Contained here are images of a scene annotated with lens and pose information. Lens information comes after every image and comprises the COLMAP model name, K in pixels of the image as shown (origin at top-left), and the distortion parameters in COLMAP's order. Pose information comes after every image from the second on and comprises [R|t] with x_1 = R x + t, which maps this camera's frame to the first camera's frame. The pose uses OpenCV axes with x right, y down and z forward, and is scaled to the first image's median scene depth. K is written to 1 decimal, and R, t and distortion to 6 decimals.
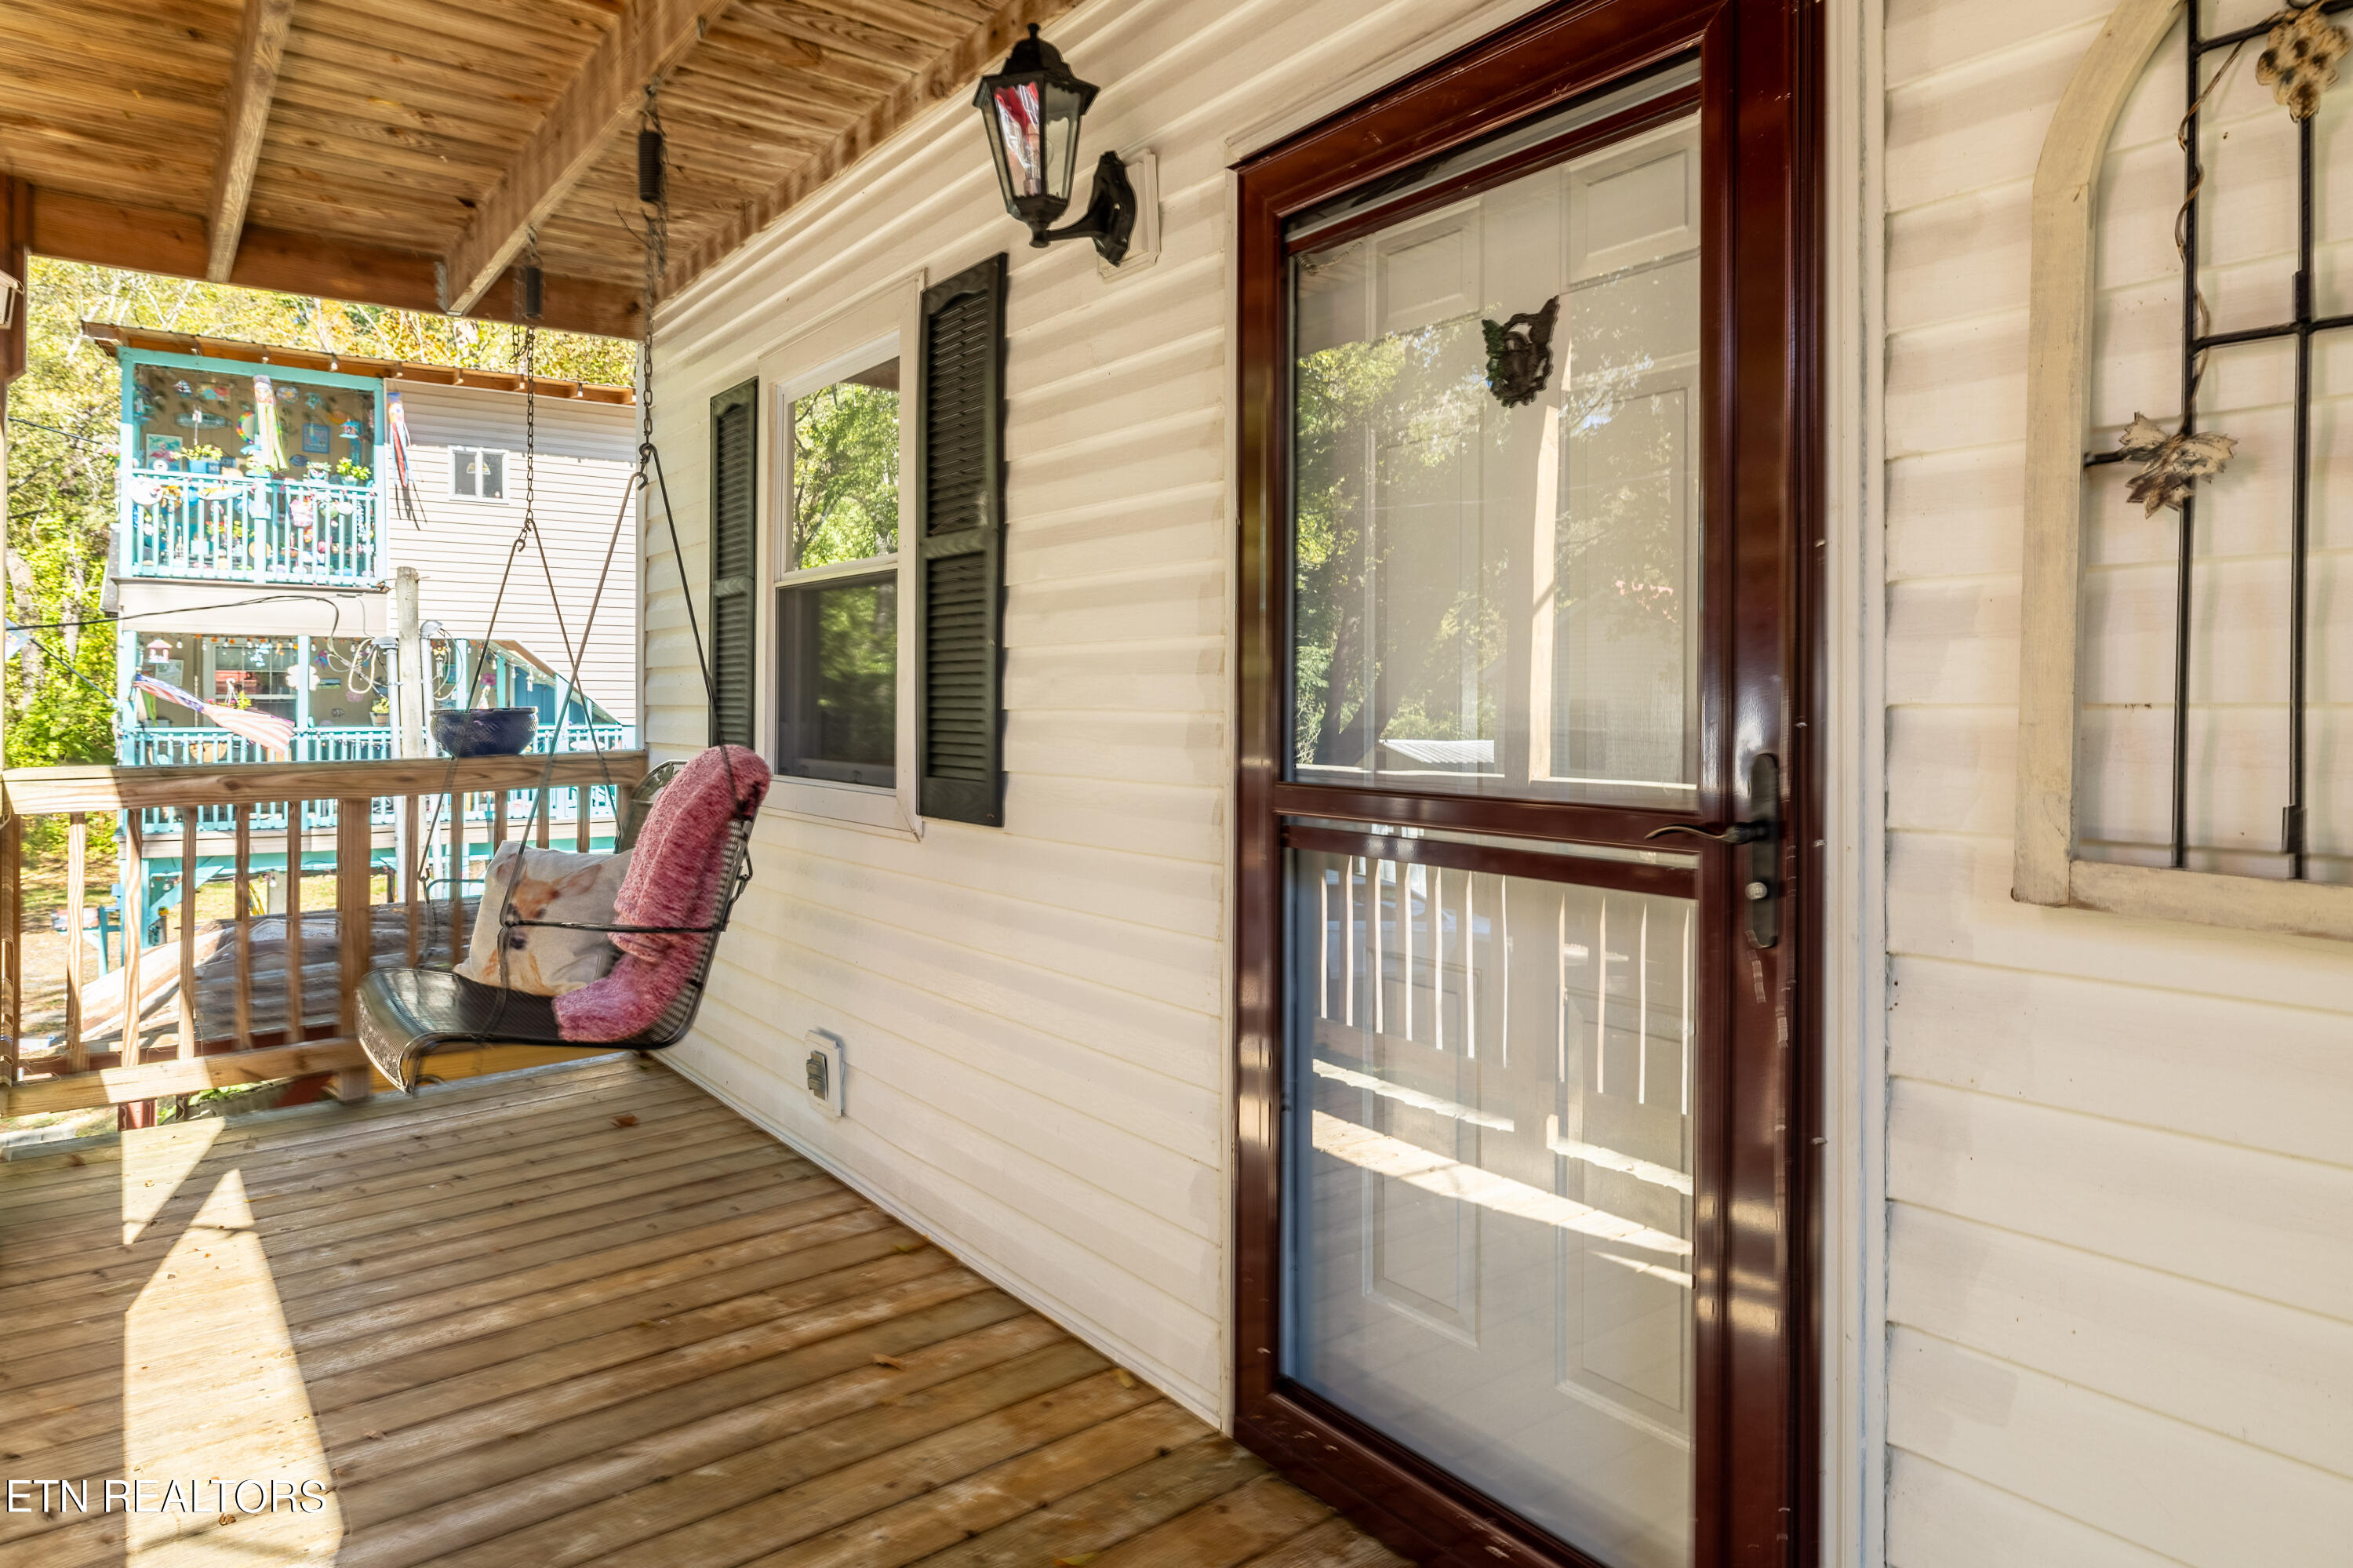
lens RADIAL K [[1361.4, 0, 1143.5], [0, 1361.4, 701.6], [0, 0, 1]] dist [0.000011, -0.006095]
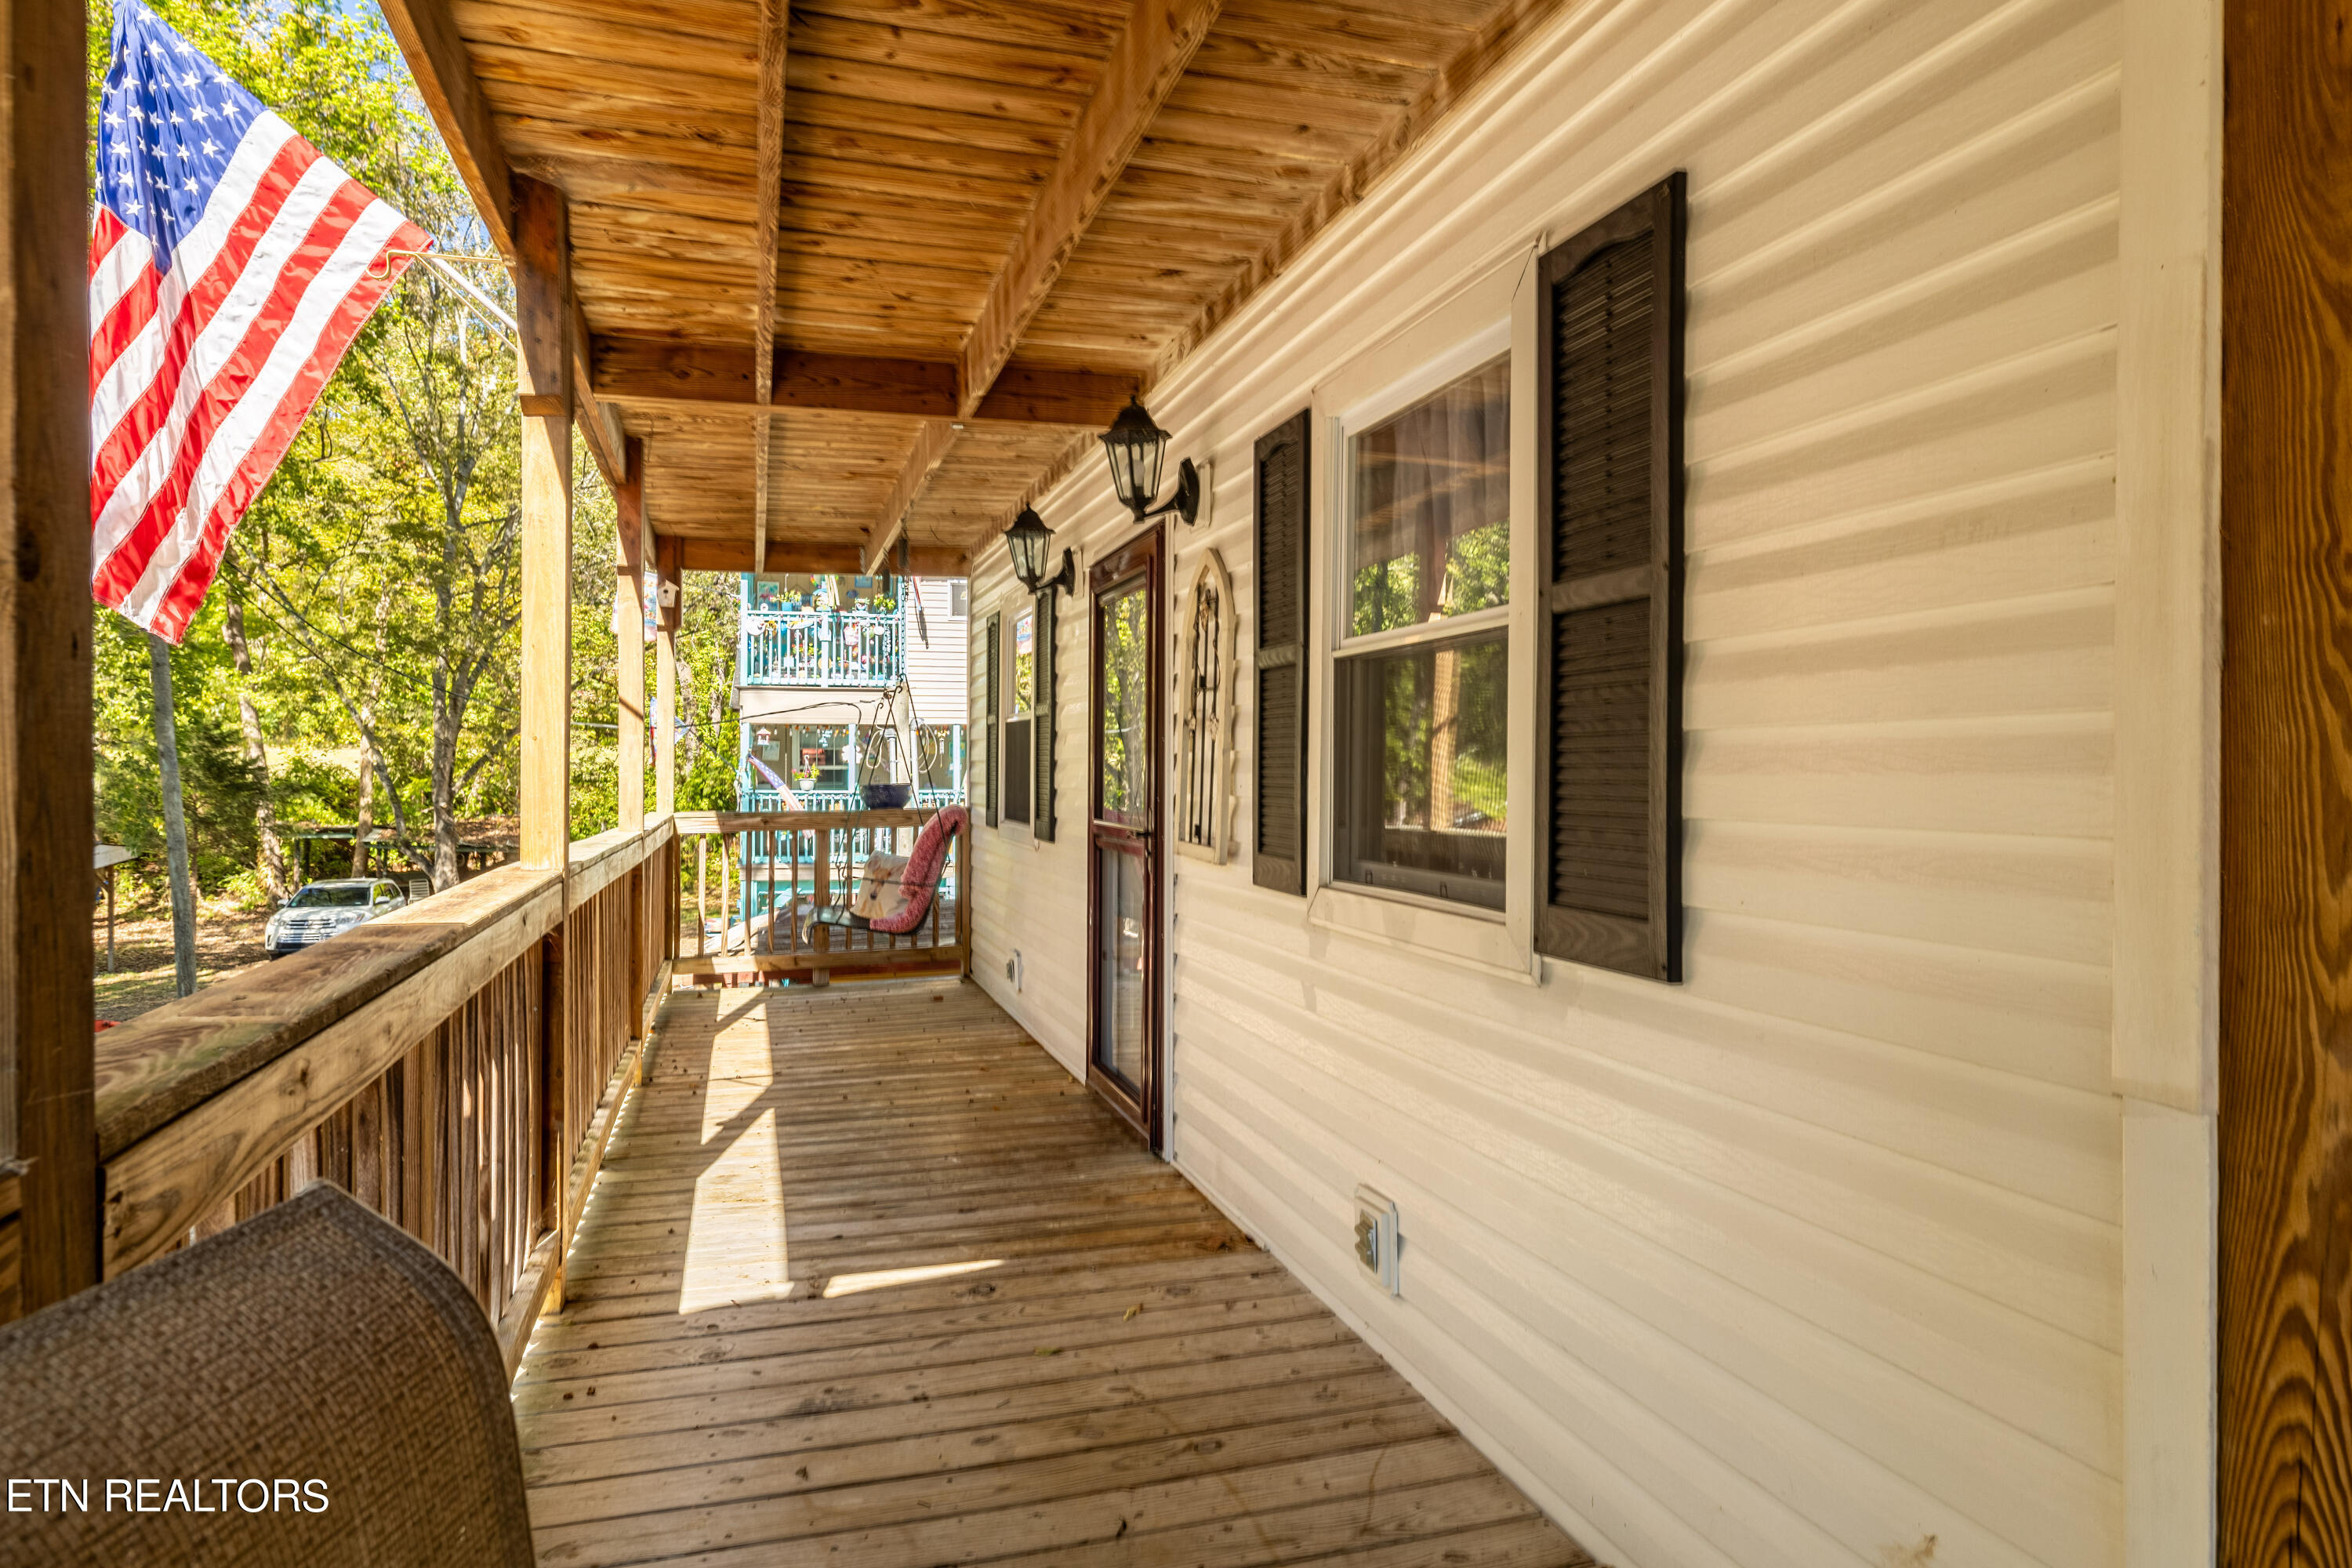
lens RADIAL K [[1360.8, 0, 1190.3], [0, 1360.8, 772.9], [0, 0, 1]] dist [0.000011, -0.006095]
pose [[0.943889, 0.002384, -0.330255, 0.173733], [-0.000575, 0.999984, 0.005575, -0.006519], [0.330263, -0.005072, 0.943875, -0.205552]]
